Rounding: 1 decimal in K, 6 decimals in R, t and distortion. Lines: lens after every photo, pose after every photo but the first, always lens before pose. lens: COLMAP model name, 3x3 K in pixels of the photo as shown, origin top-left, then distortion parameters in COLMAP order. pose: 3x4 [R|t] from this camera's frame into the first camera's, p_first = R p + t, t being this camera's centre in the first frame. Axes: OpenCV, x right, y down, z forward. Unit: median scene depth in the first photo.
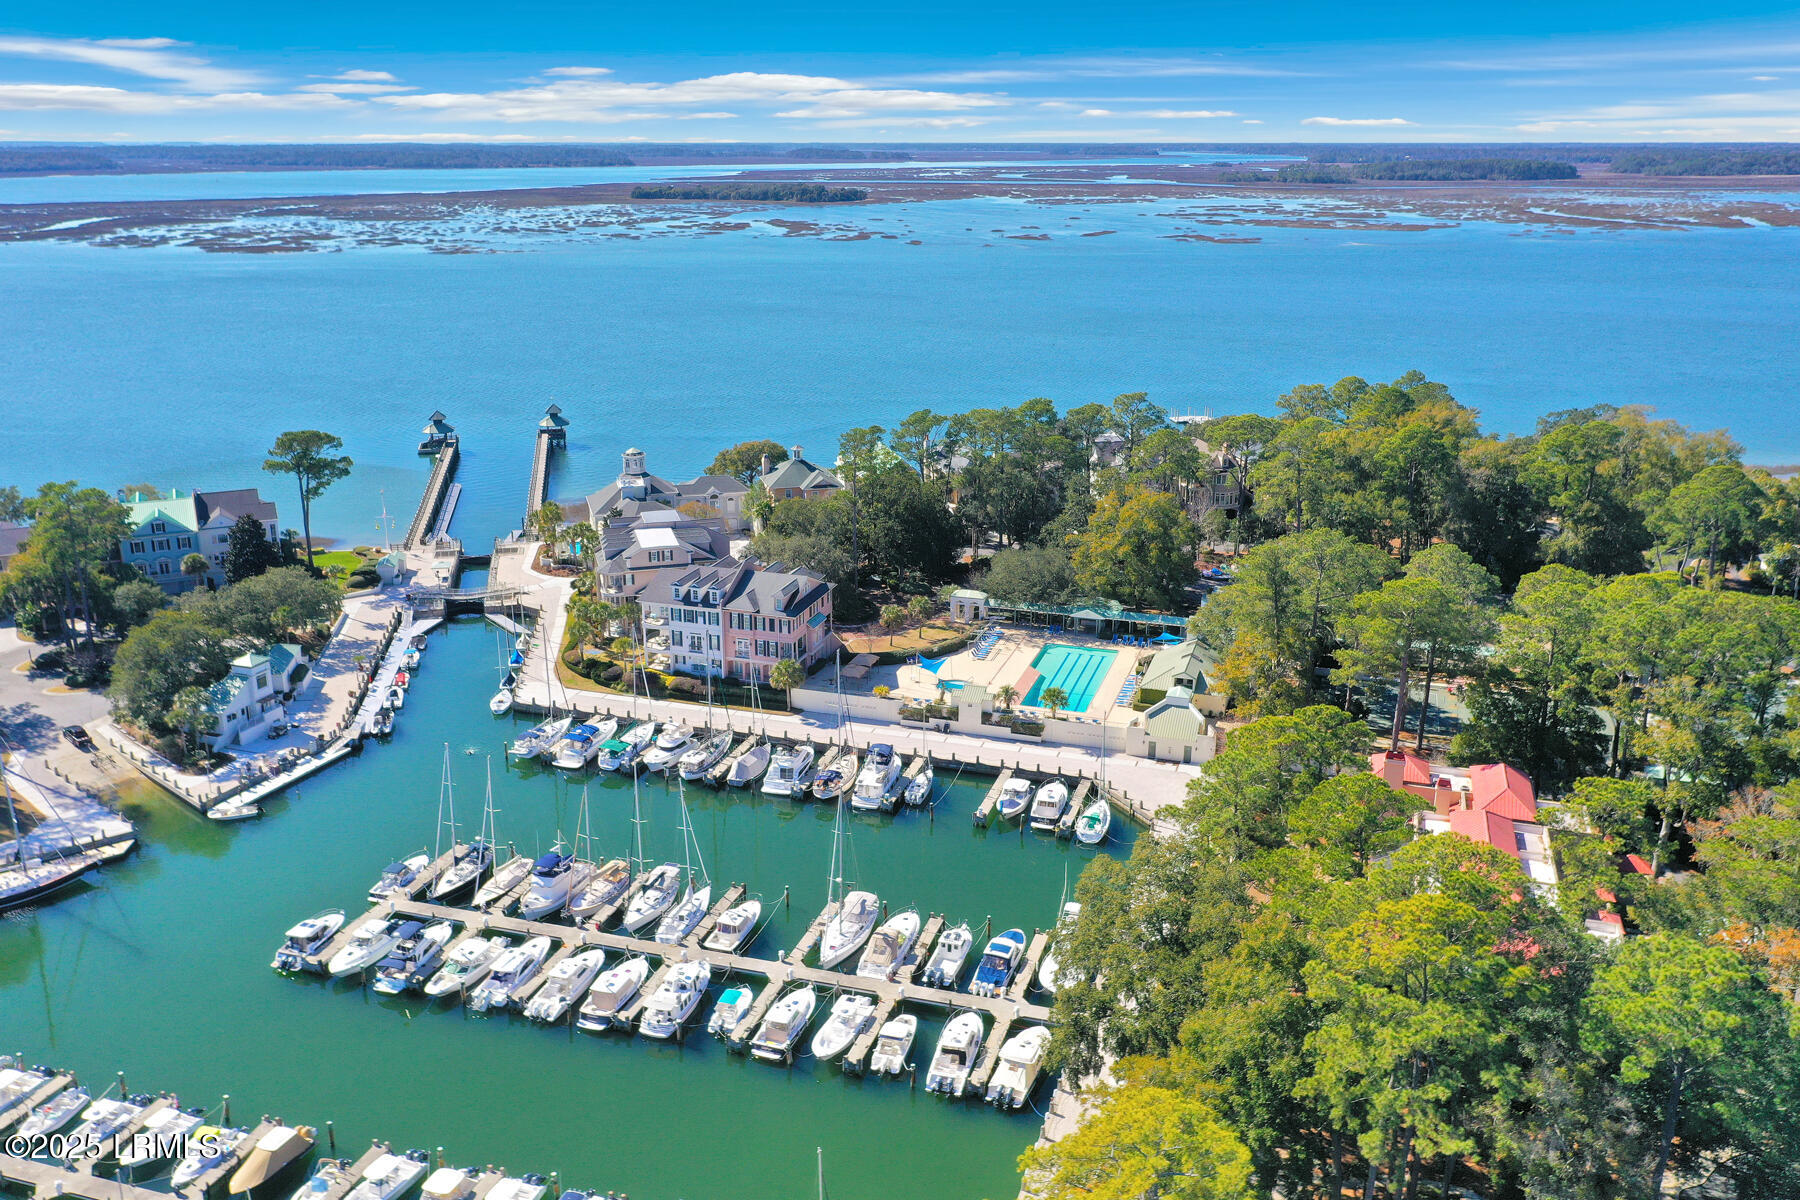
lens RADIAL K [[1430.8, 0, 892.4], [0, 1430.8, 599.2], [0, 0, 1]] dist [0.020711, -0.010886]
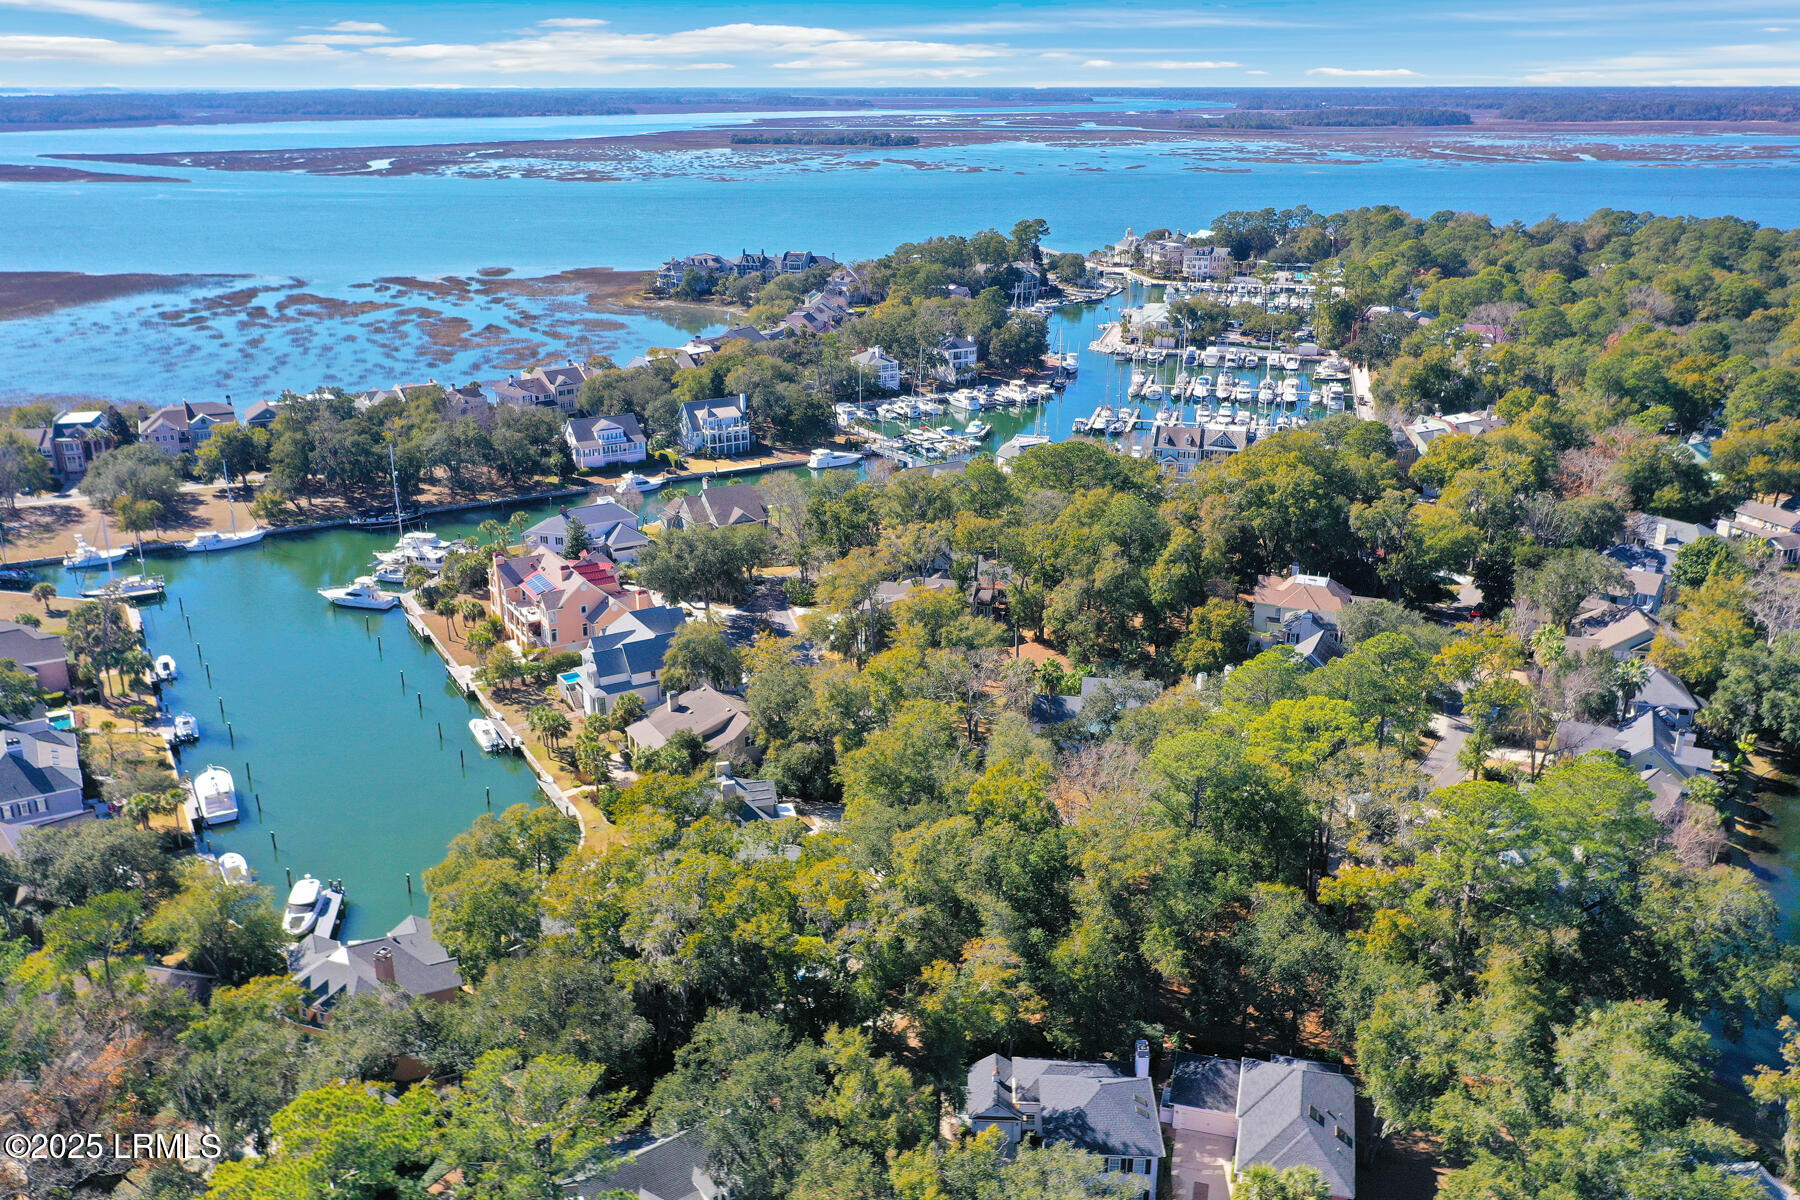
lens RADIAL K [[1430.8, 0, 897.2], [0, 1430.8, 605.5], [0, 0, 1]] dist [0.020711, -0.010886]
pose [[0.998051, -0.022453, 0.058224, -0.160338], [0.020154, 0.999005, 0.039785, 0.102790], [-0.059059, -0.038534, 0.997510, -0.367606]]
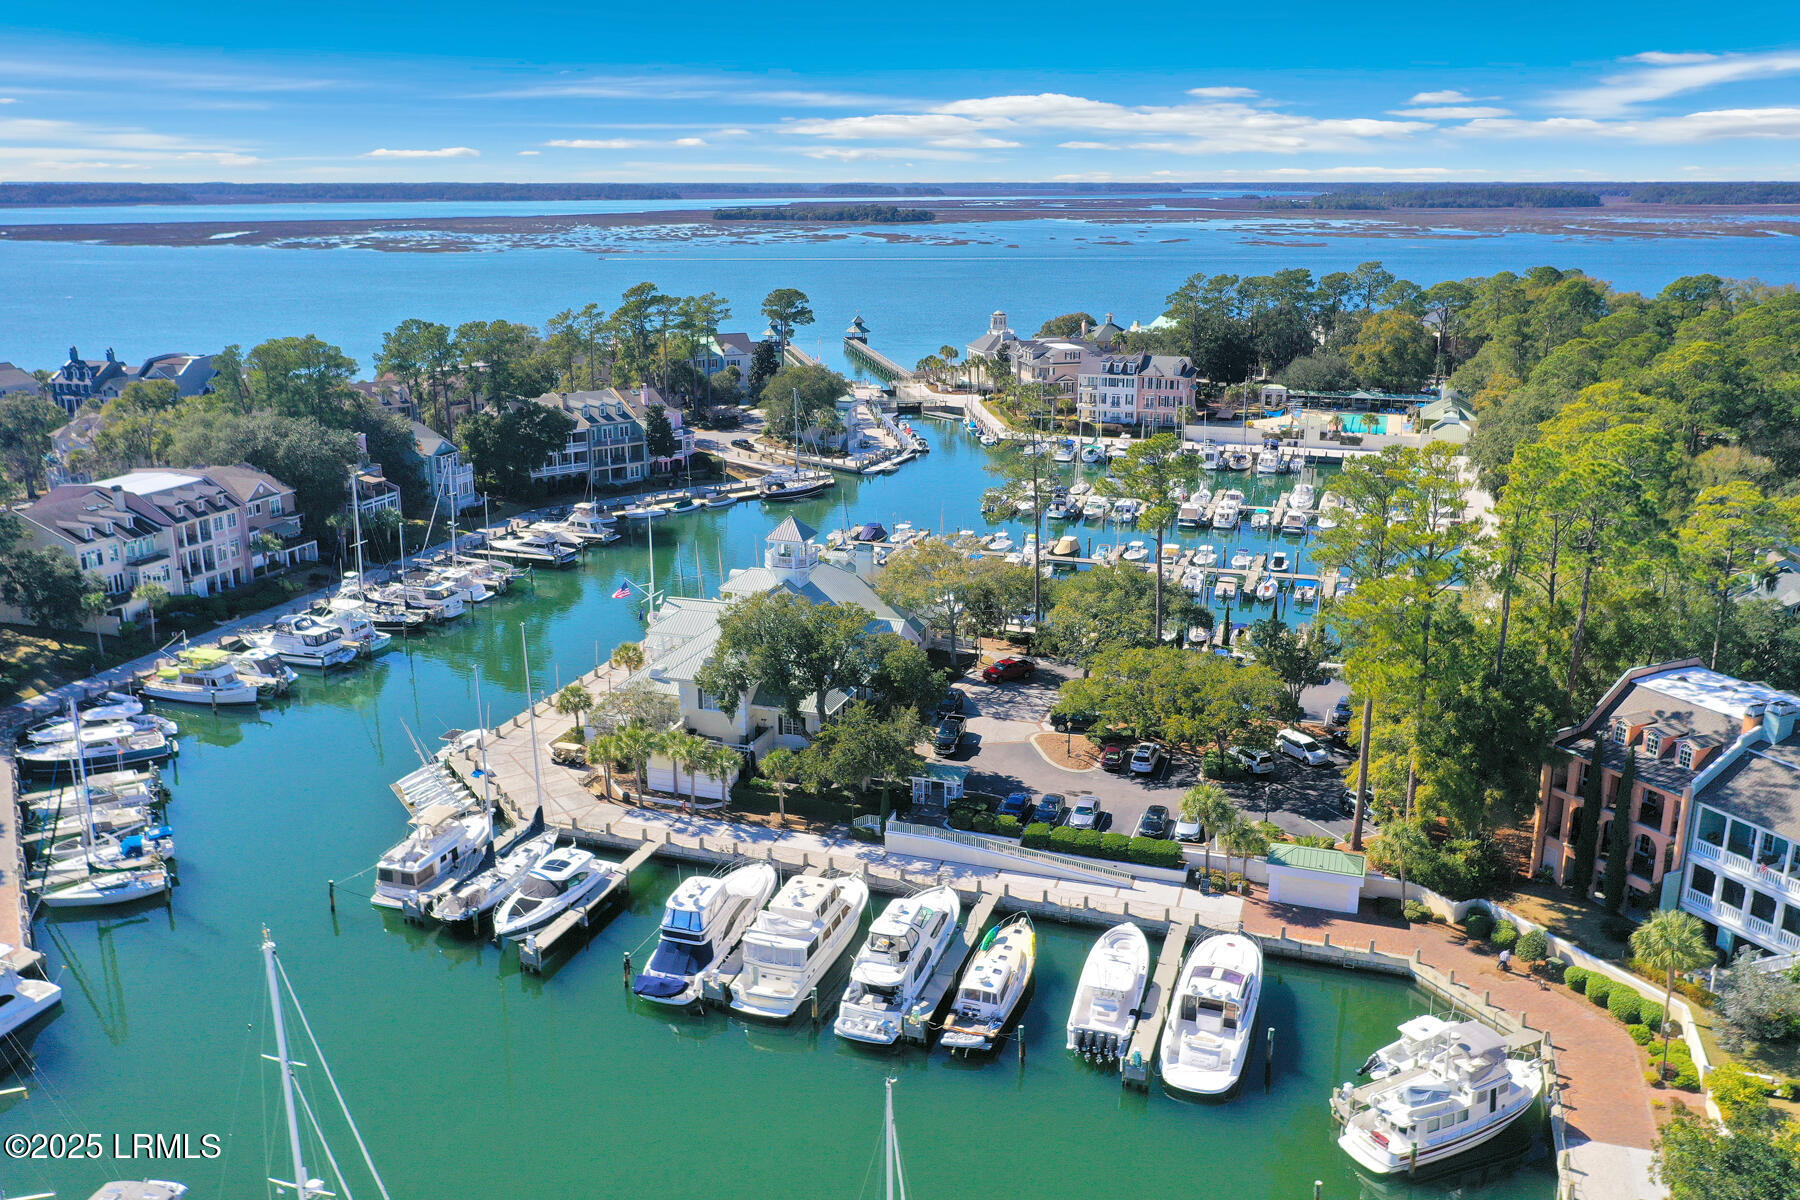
lens RADIAL K [[1430.8, 0, 896.5], [0, 1430.8, 594.9], [0, 0, 1]] dist [0.020711, -0.010886]
pose [[0.999970, 0.001039, -0.007617, -0.050942], [-0.001261, 0.999571, -0.029248, 0.039968], [0.007583, 0.029257, 0.999543, -0.072488]]
